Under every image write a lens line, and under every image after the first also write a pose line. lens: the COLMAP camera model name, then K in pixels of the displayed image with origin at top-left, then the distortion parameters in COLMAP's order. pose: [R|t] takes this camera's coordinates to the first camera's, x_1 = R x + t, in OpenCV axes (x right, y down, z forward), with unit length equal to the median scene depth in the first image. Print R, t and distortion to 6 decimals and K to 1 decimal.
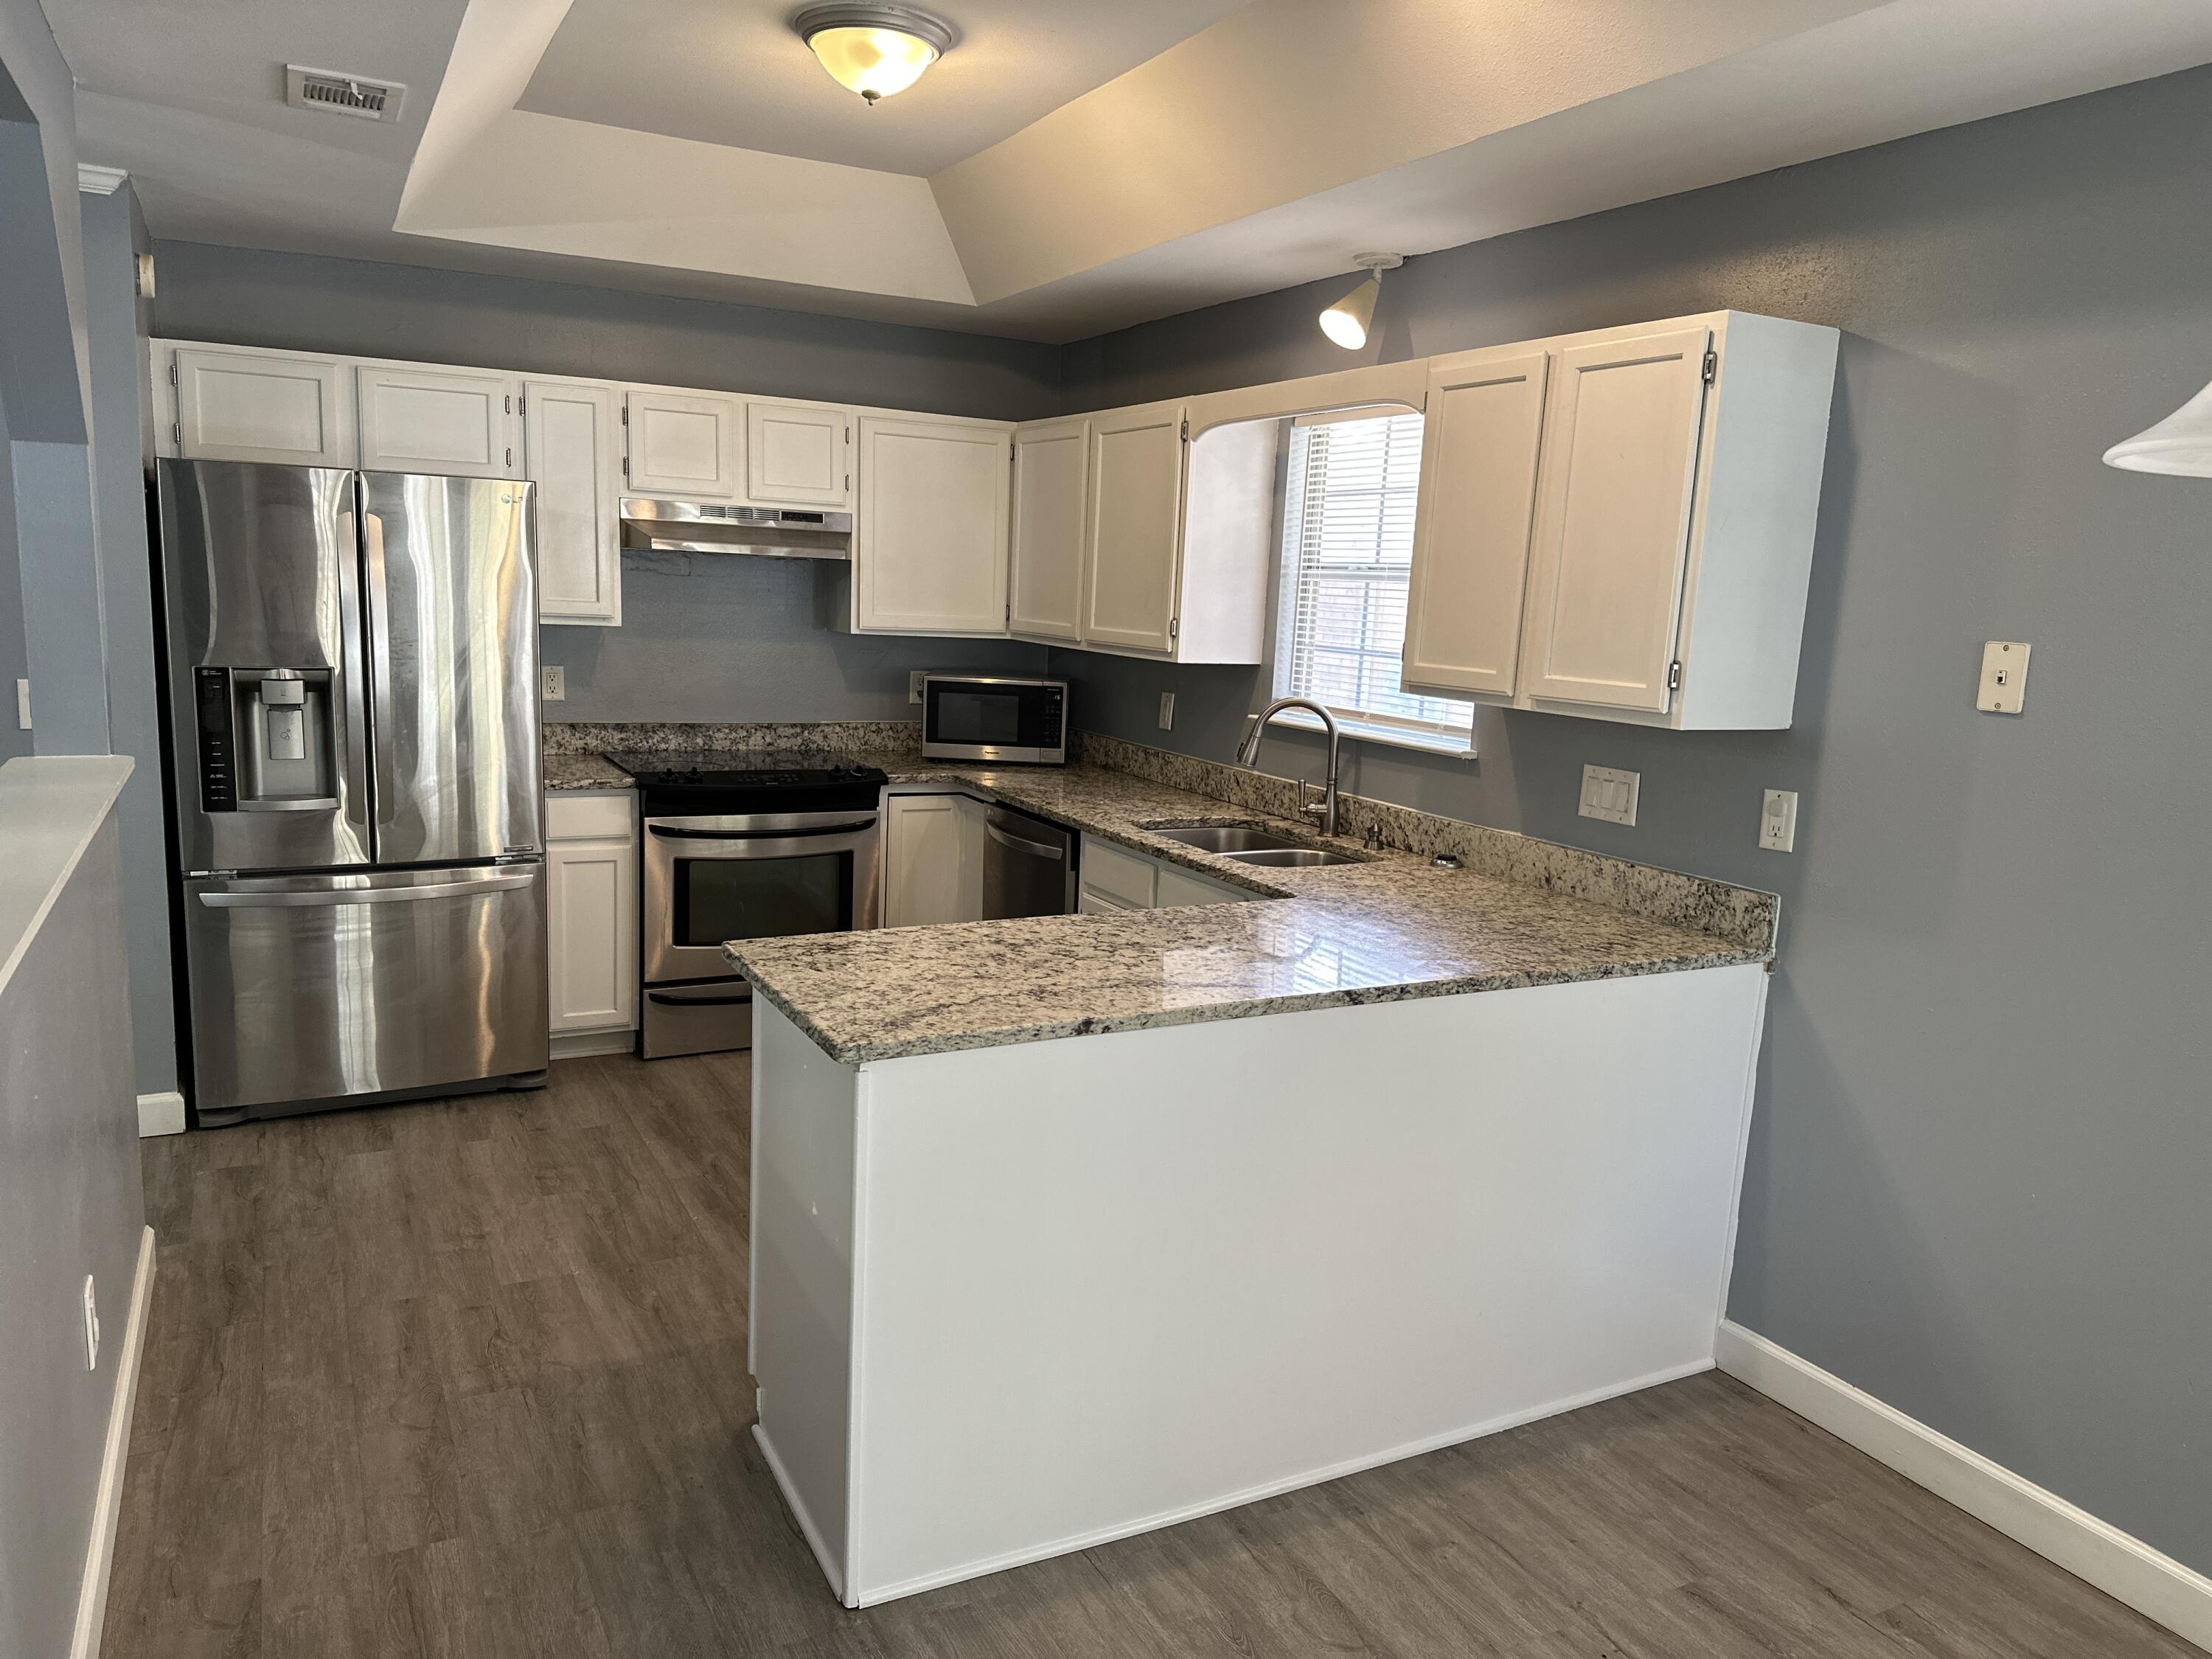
lens RADIAL K [[1543.1, 0, 1100.8], [0, 1543.1, 832.4], [0, 0, 1]] dist [0.071541, -0.000125]
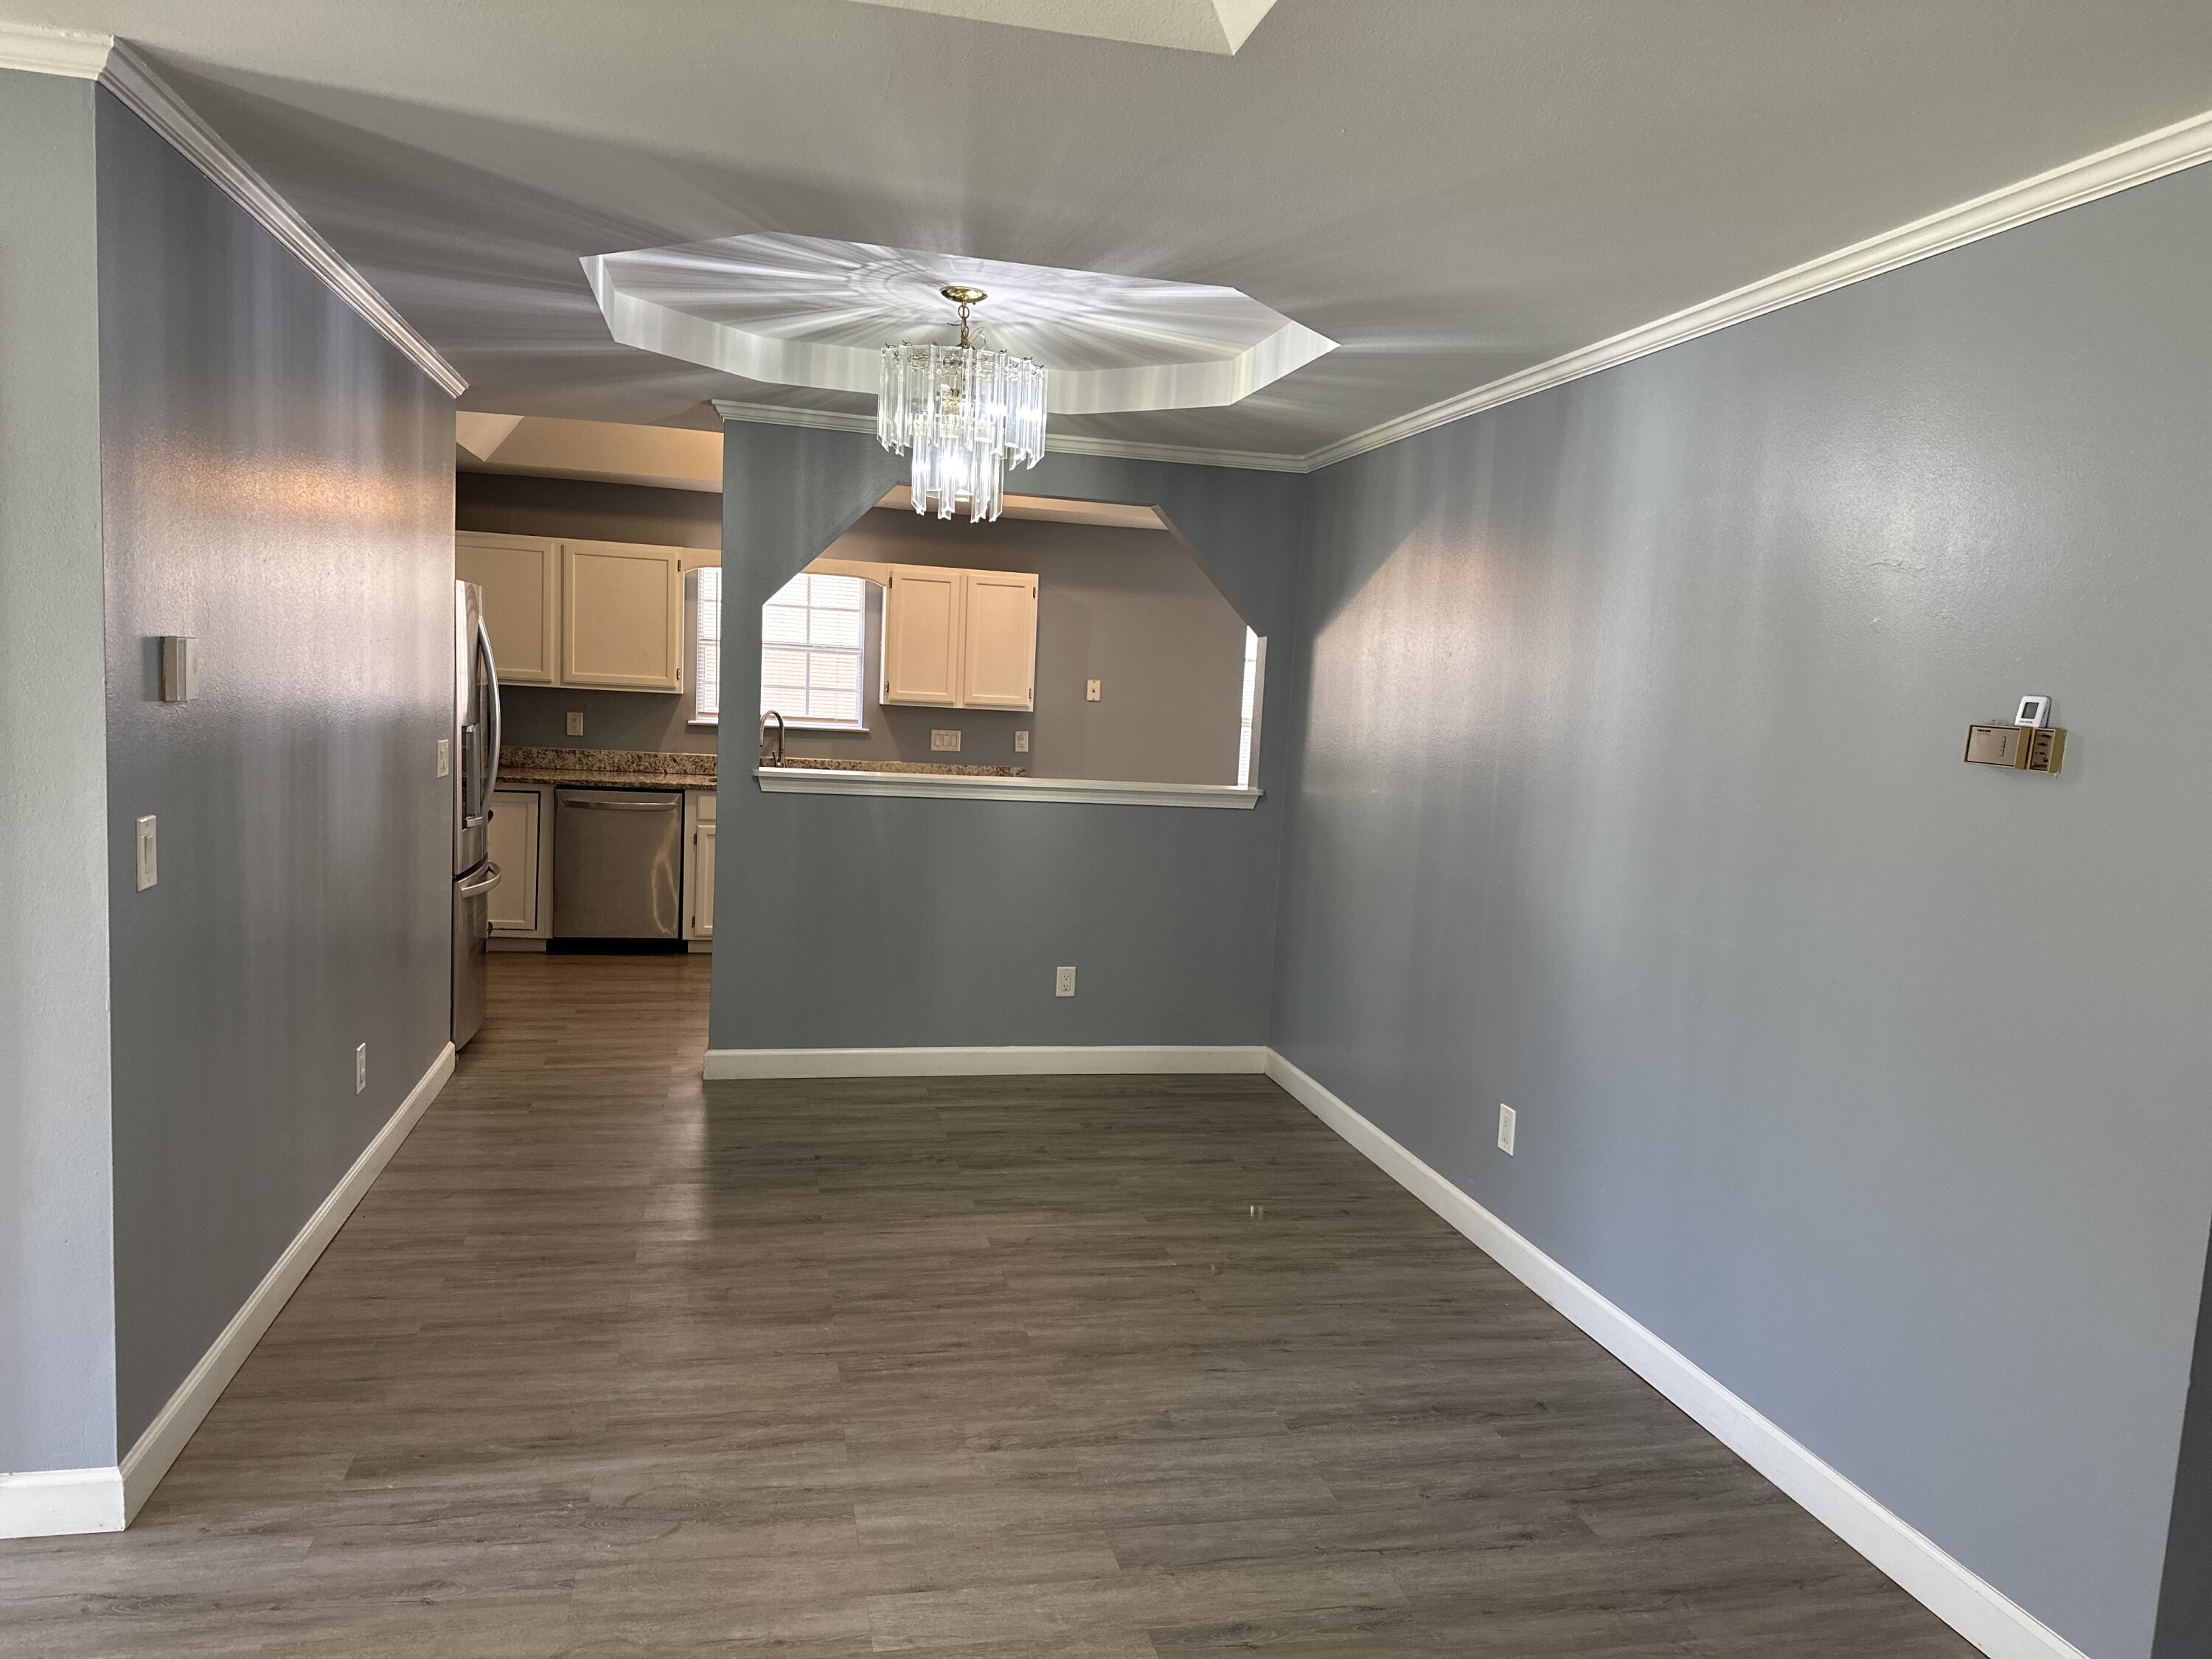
lens RADIAL K [[1543.1, 0, 1092.7], [0, 1543.1, 835.2], [0, 0, 1]] dist [0.071541, -0.000125]
pose [[0.263862, -0.136619, 0.954836, -2.033015], [0.115292, 0.987289, 0.109403, -0.118946], [-0.957645, 0.081218, 0.276259, 0.087386]]
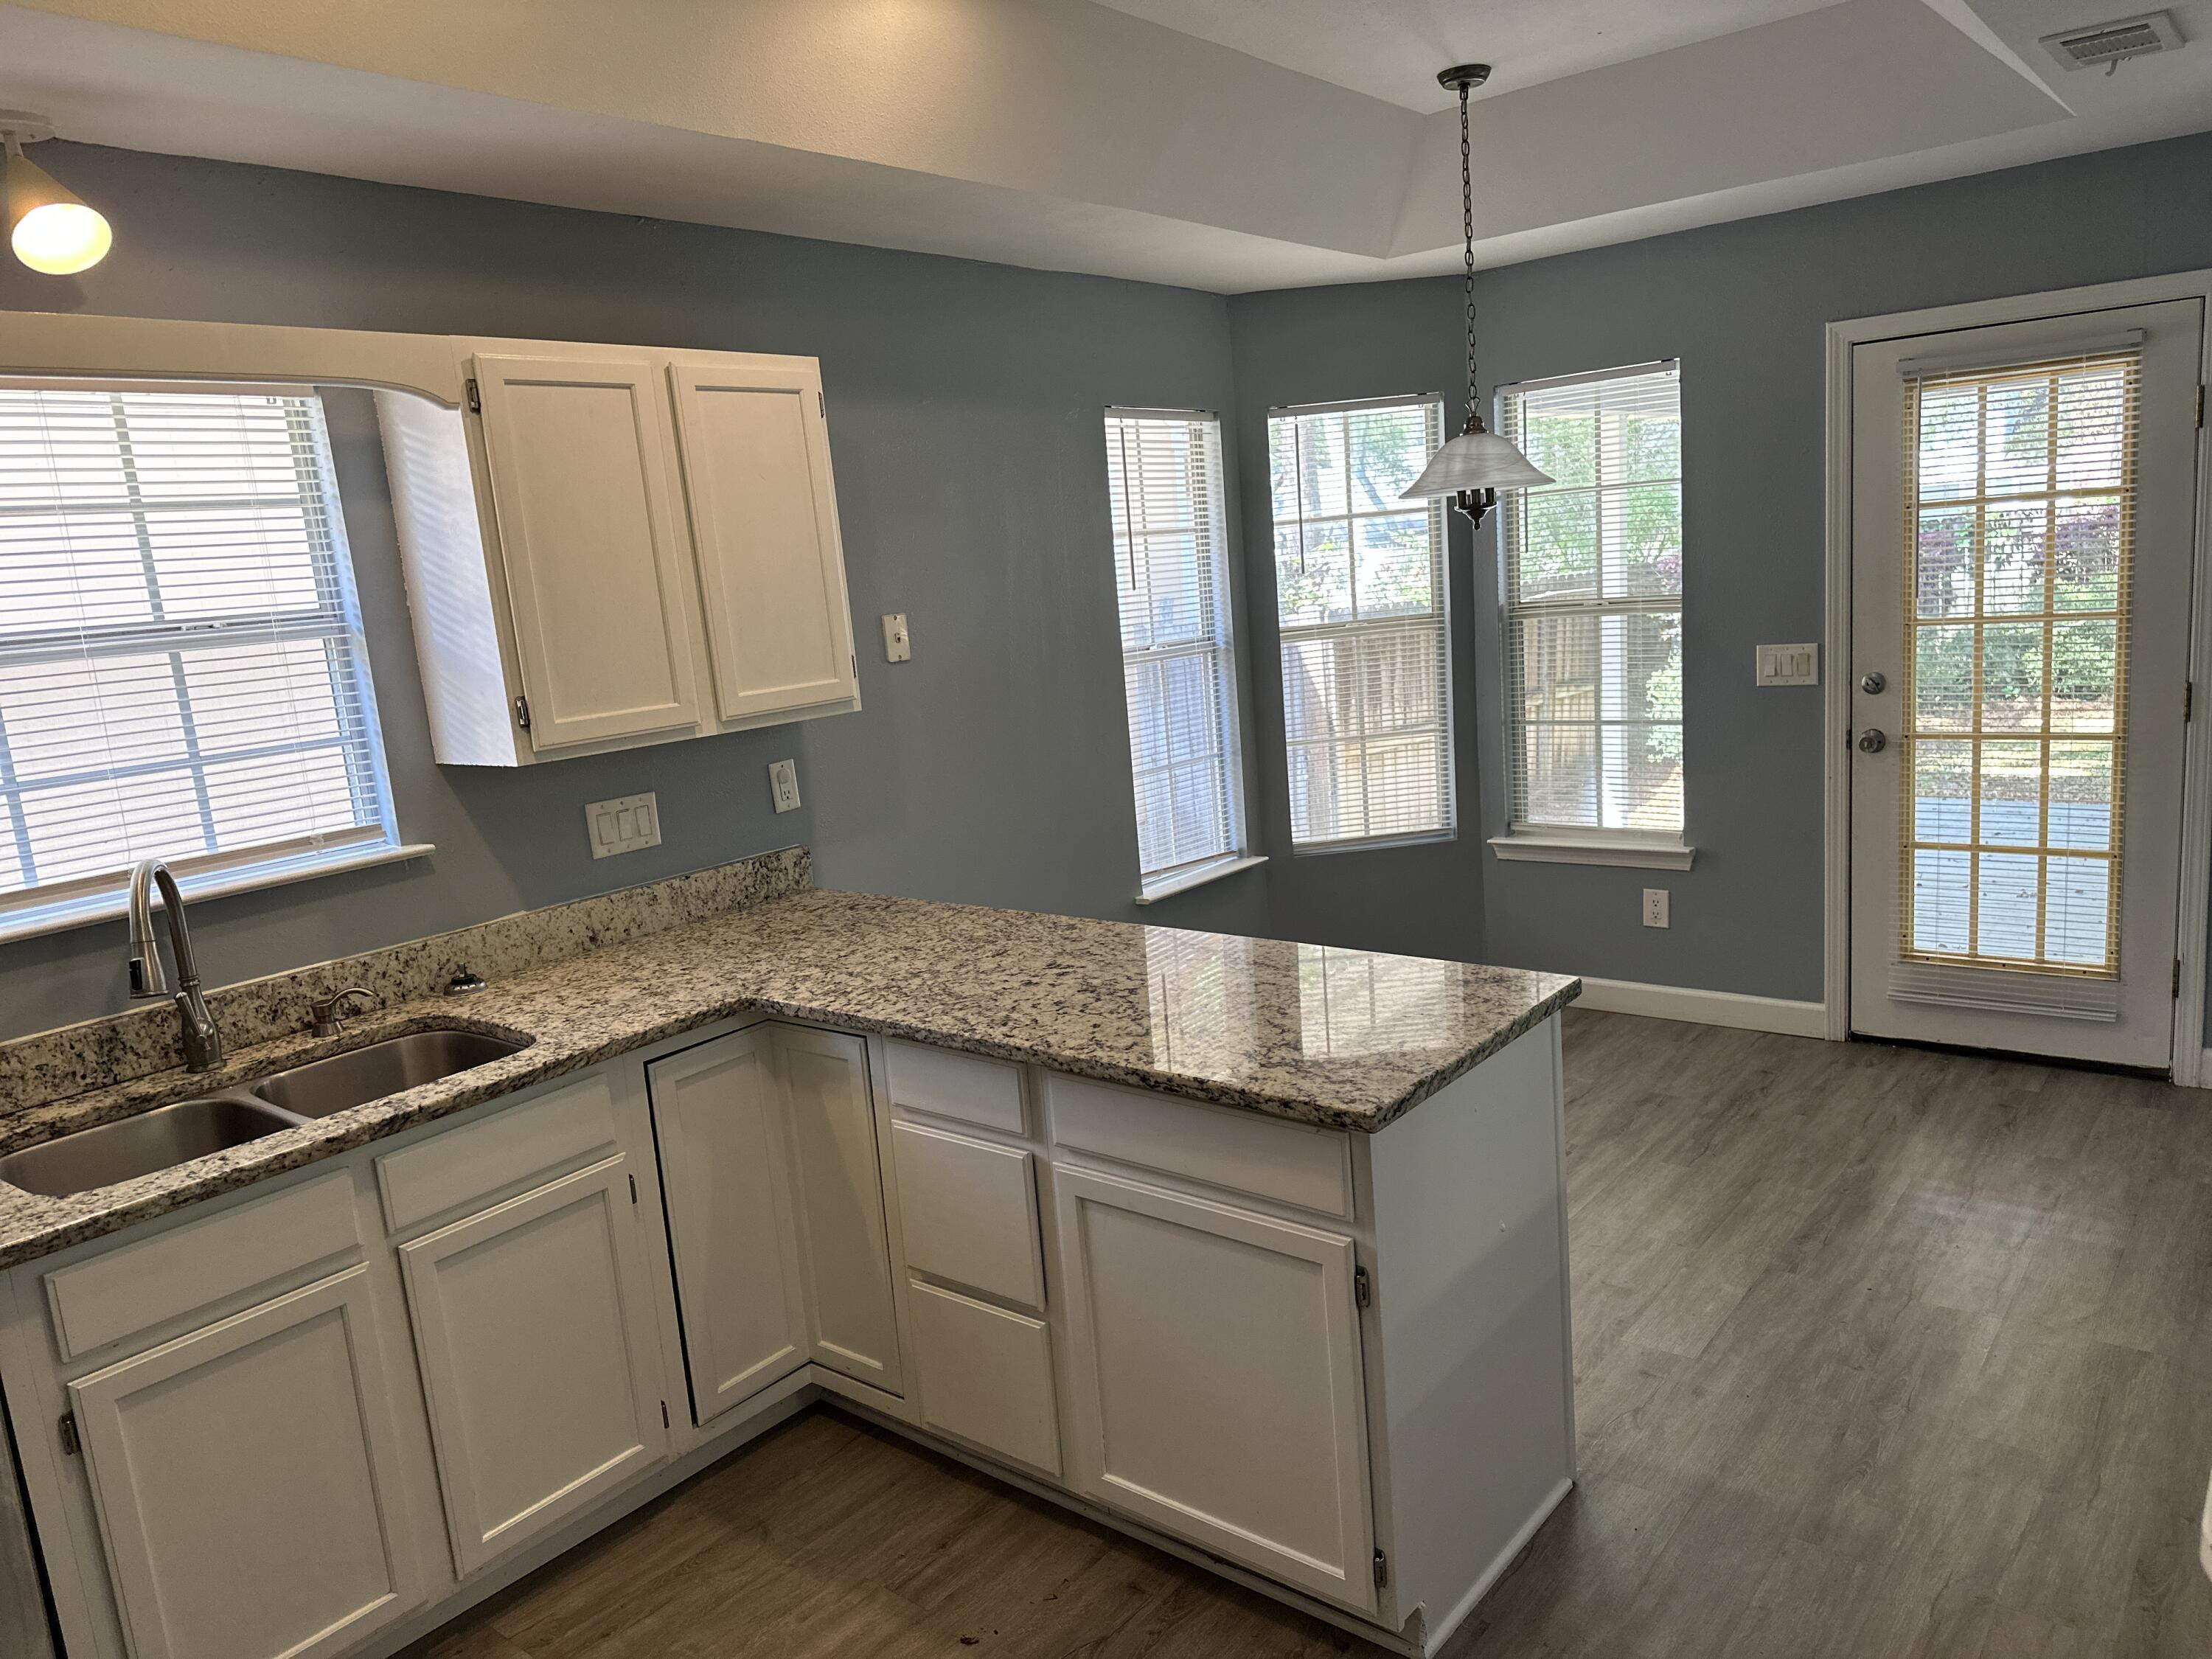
lens RADIAL K [[1543.1, 0, 1118.5], [0, 1543.1, 829.6], [0, 0, 1]] dist [0.071541, -0.000125]
pose [[-0.399685, -0.176215, 0.899556, -0.660373], [0.211343, 0.937194, 0.277491, -0.223434], [-0.891956, 0.301024, -0.337341, 1.051189]]
